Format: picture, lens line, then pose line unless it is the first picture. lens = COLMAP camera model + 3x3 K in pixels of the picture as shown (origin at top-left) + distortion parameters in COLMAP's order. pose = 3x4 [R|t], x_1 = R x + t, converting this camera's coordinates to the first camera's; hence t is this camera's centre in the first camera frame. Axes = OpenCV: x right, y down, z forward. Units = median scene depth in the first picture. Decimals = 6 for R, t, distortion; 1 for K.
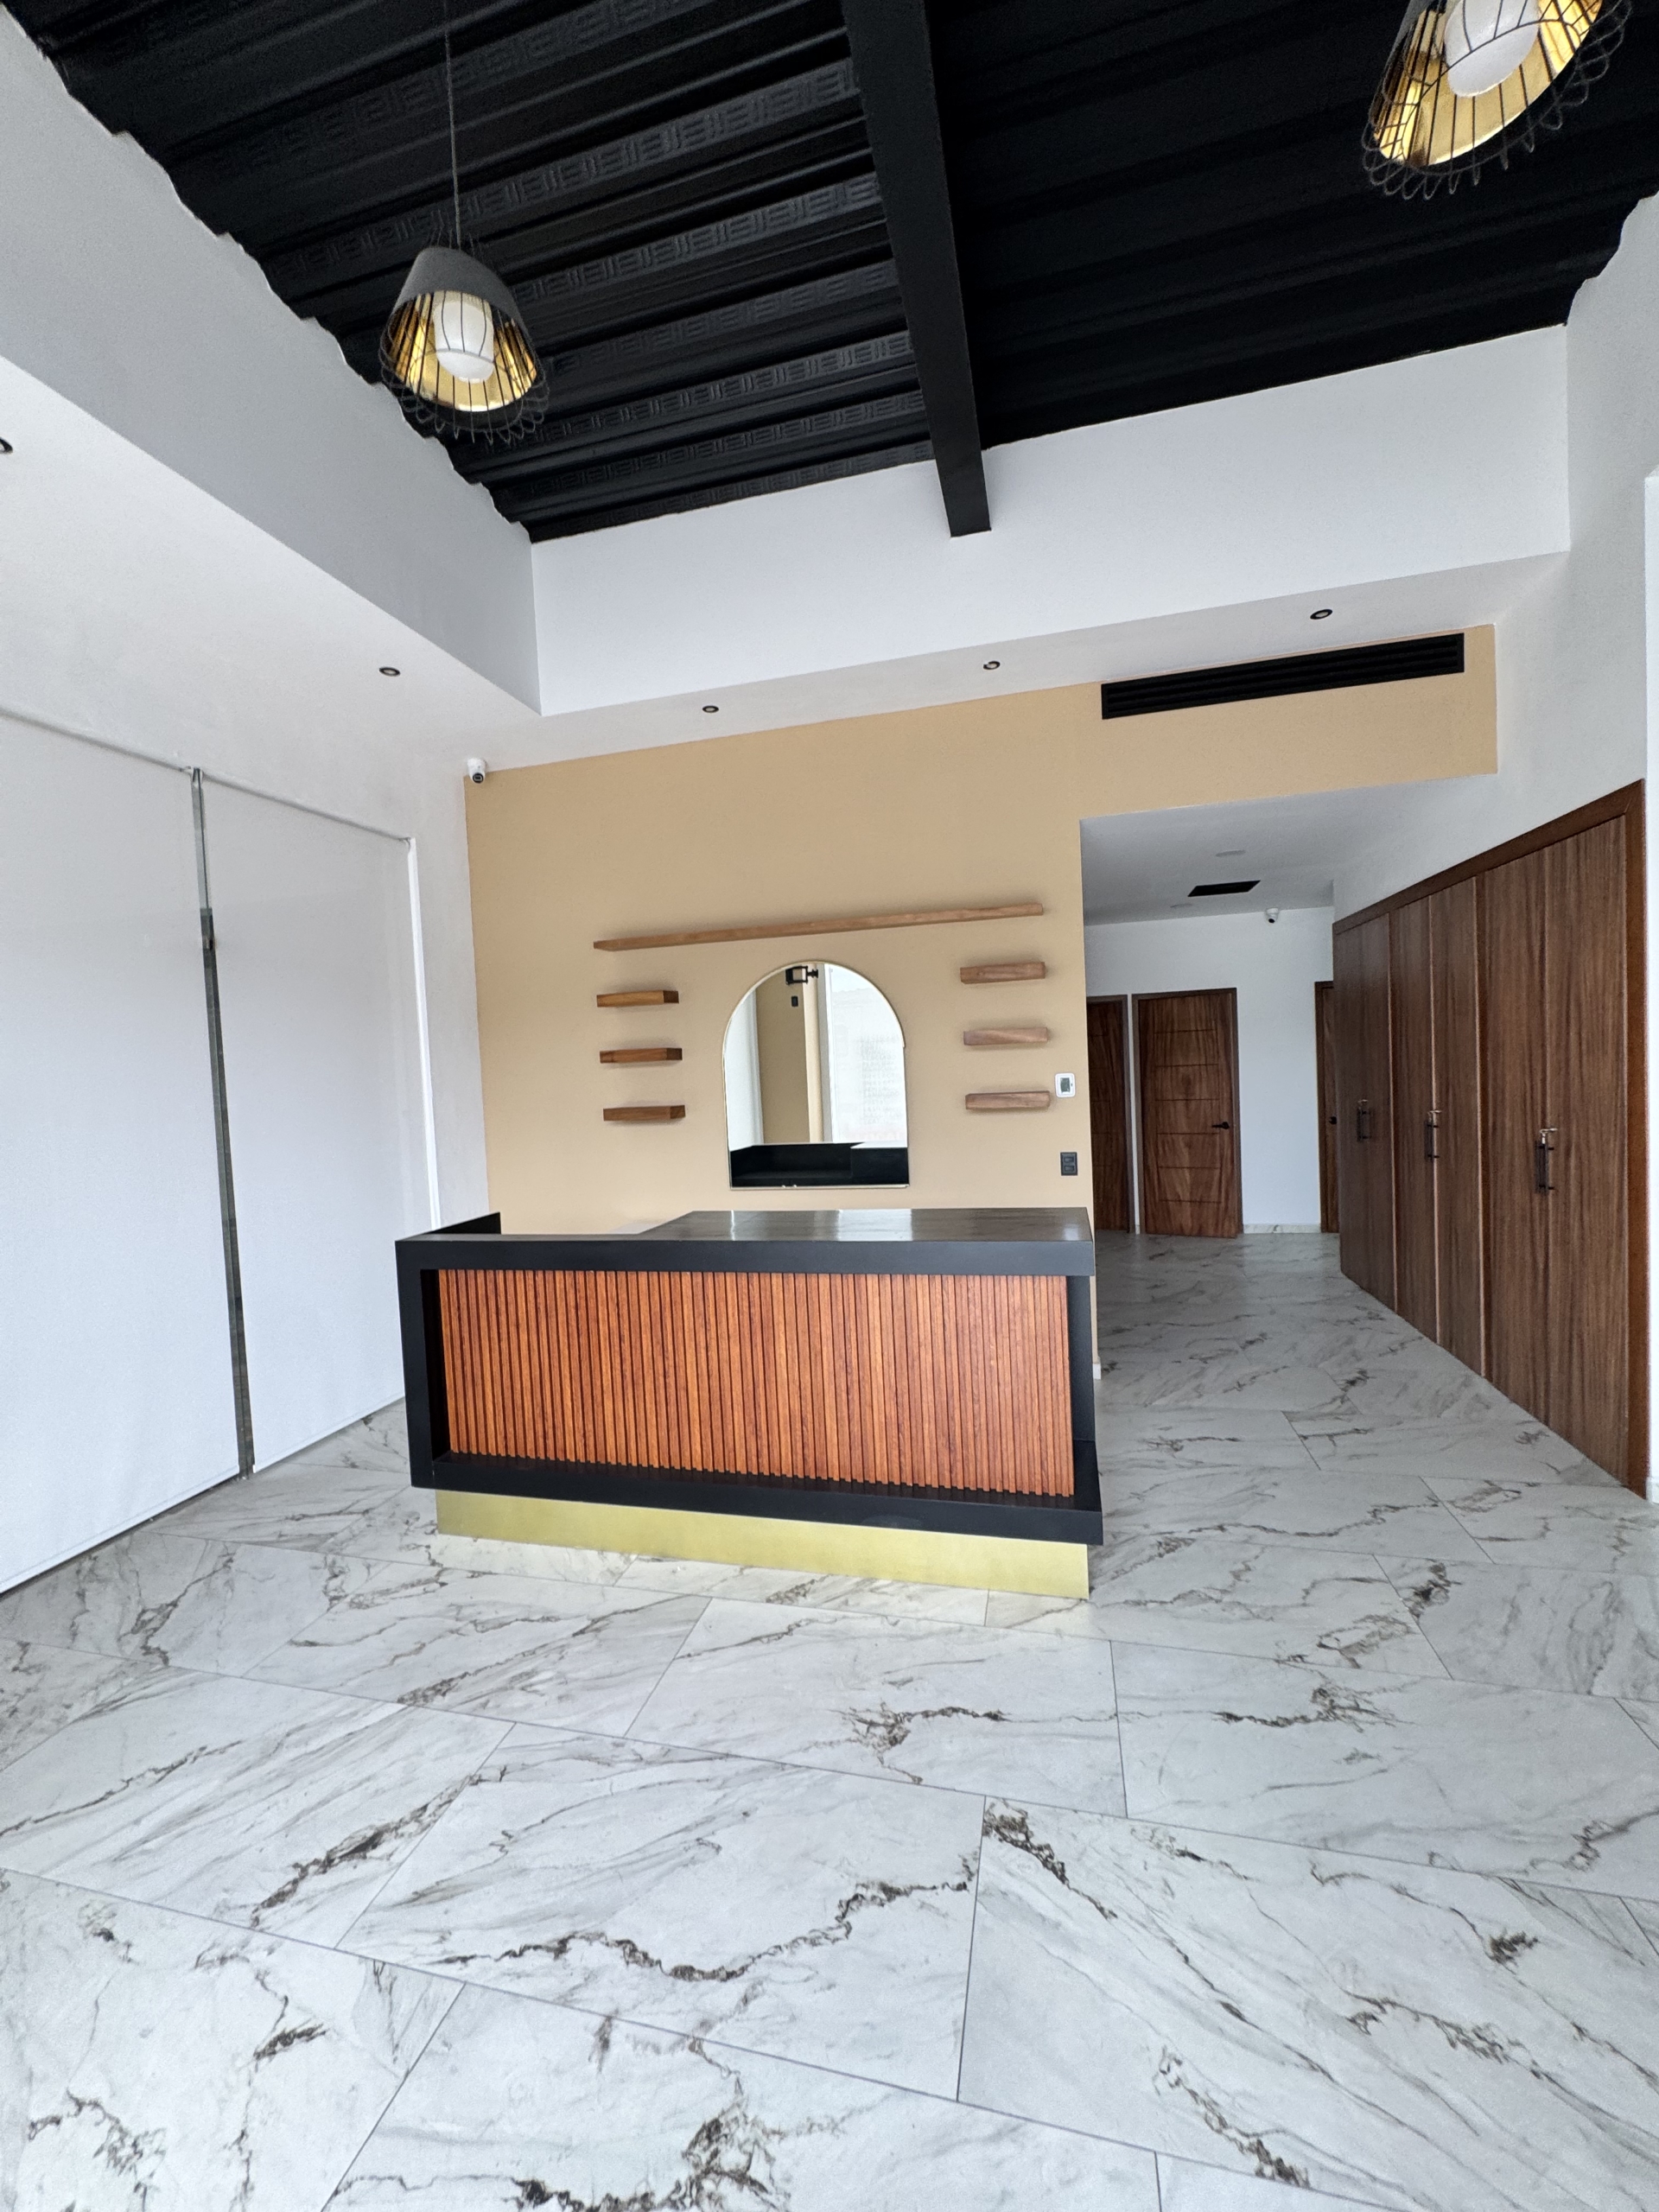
lens RADIAL K [[883.3, 0, 837.9], [0, 883.3, 1089.0], [0, 0, 1]] dist [-0.002198, -0.000119]
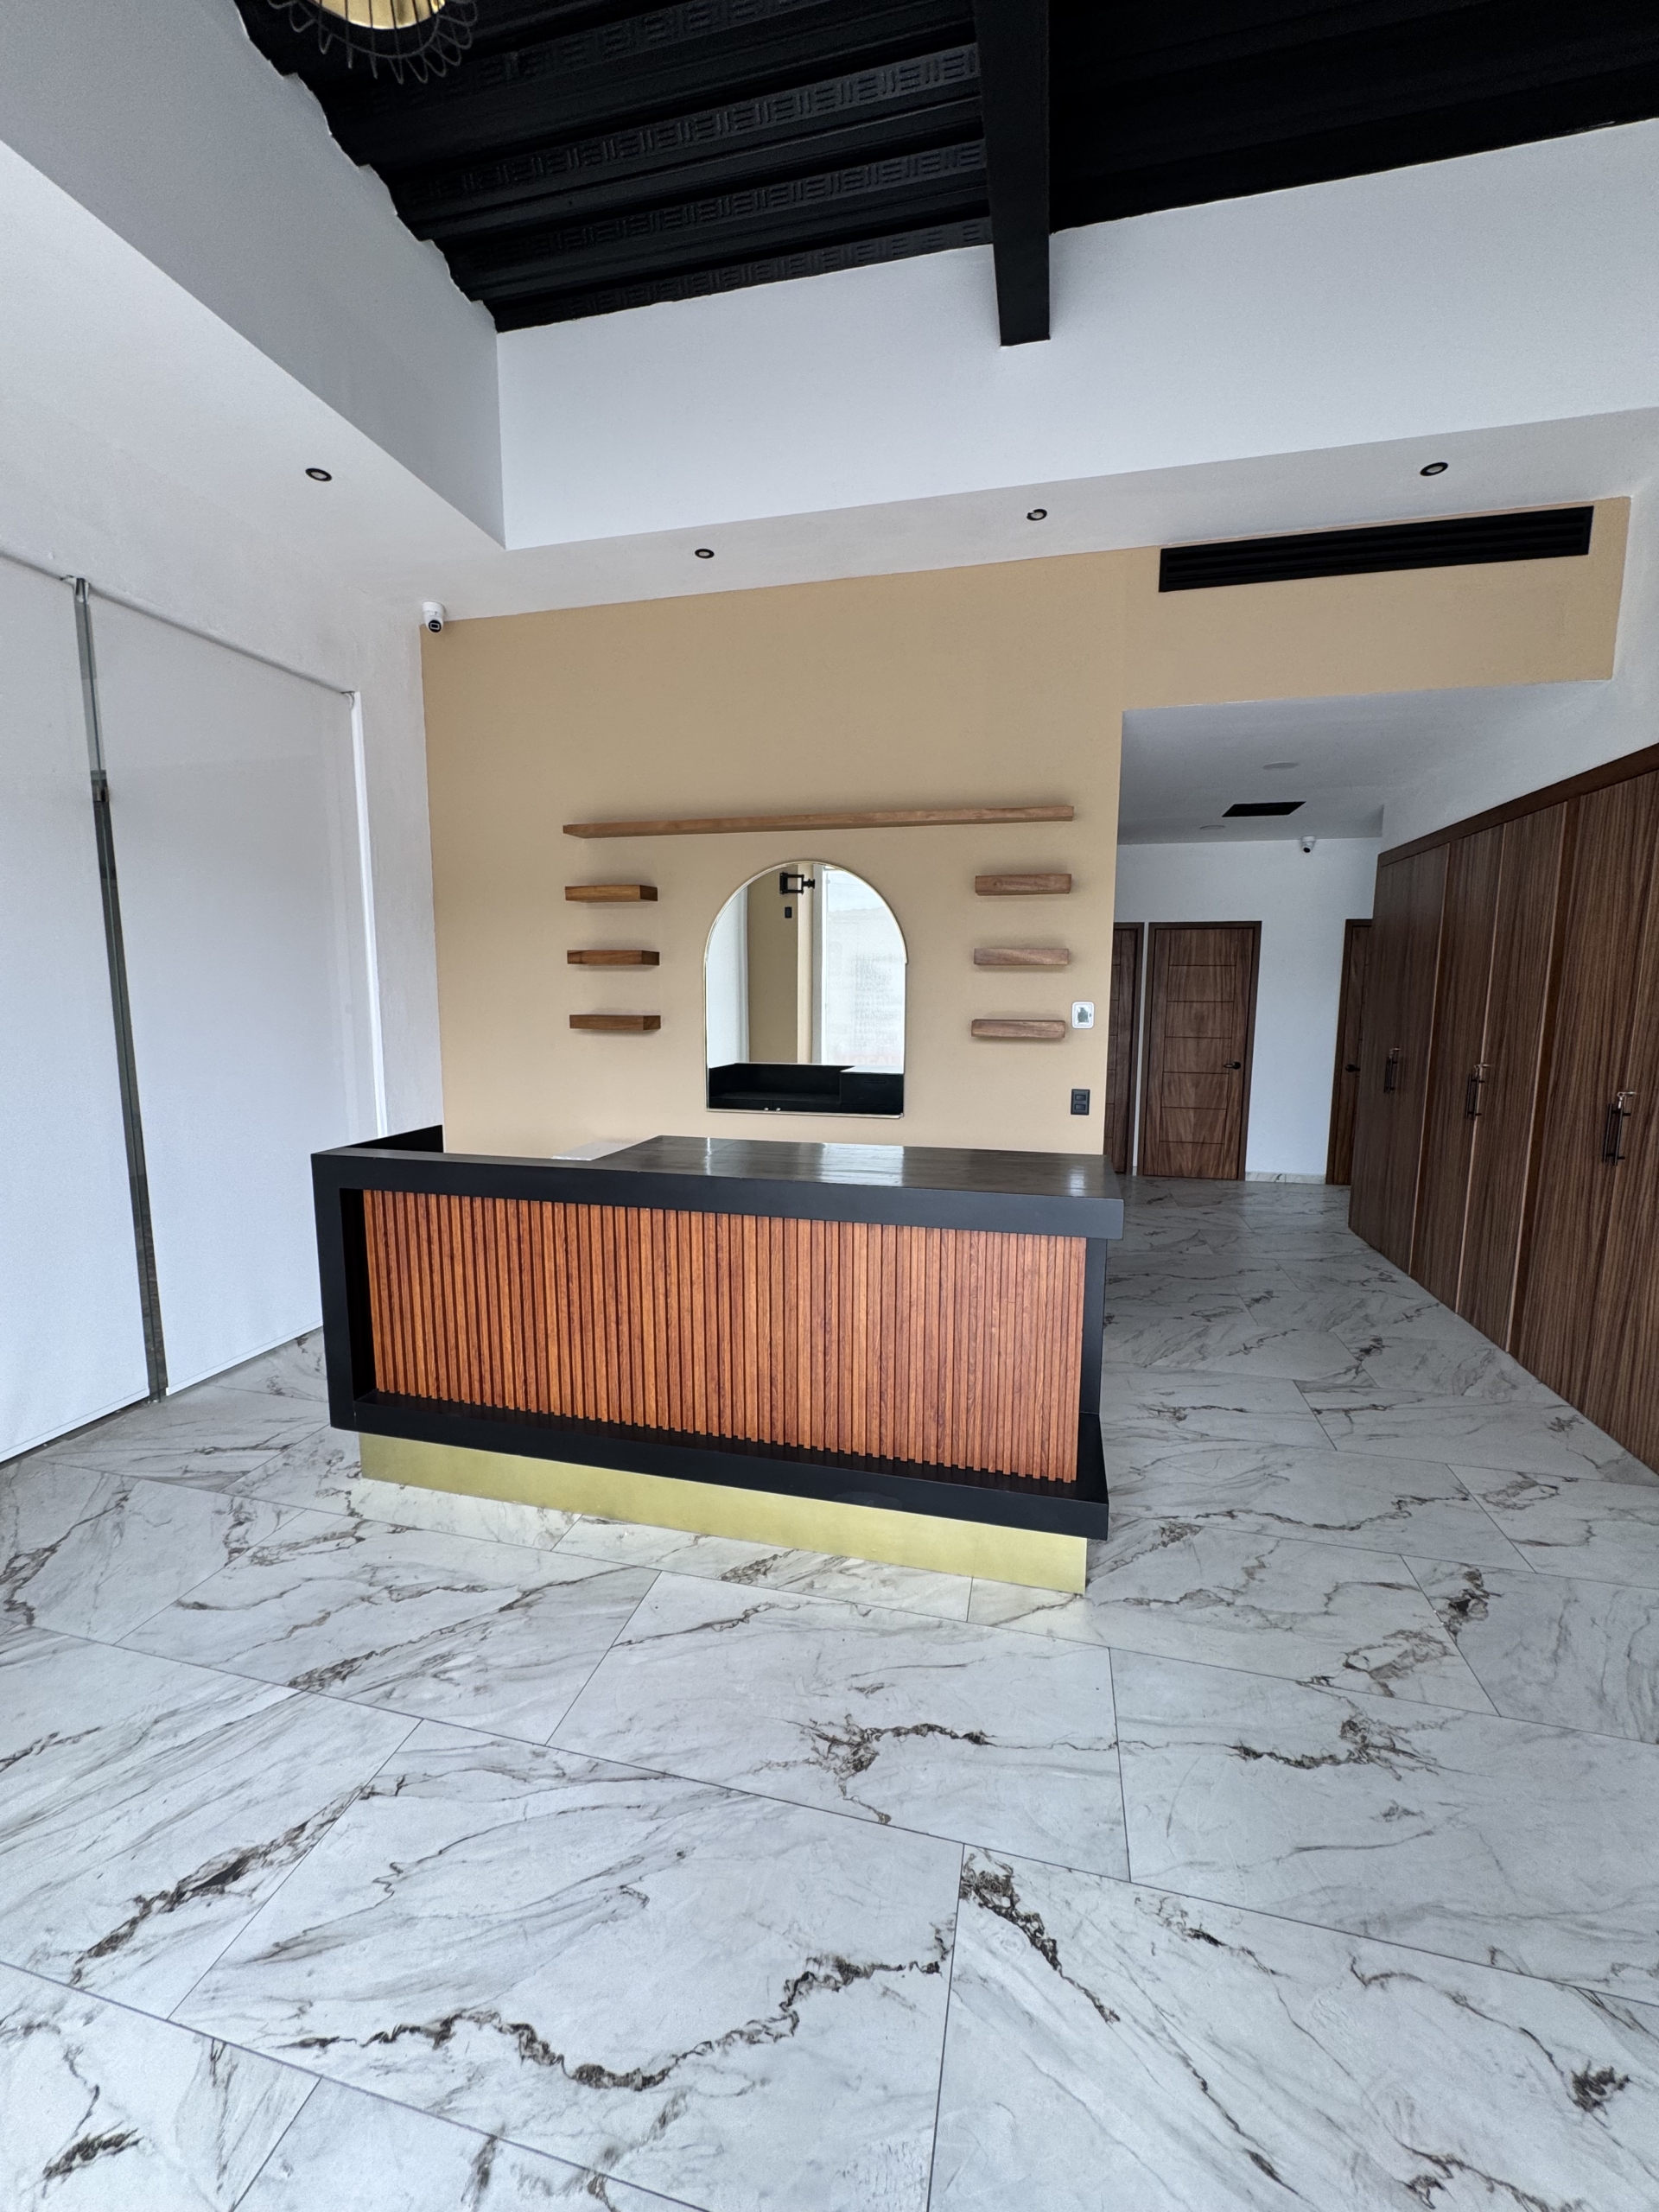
lens RADIAL K [[883.3, 0, 837.8], [0, 883.3, 1090.5], [0, 0, 1]] dist [-0.002198, -0.000119]
pose [[0.998605, 0.050666, 0.014856, -0.002452], [-0.051807, 0.994545, 0.090535, 0.005574], [-0.010188, -0.091179, 0.995782, 0.149412]]
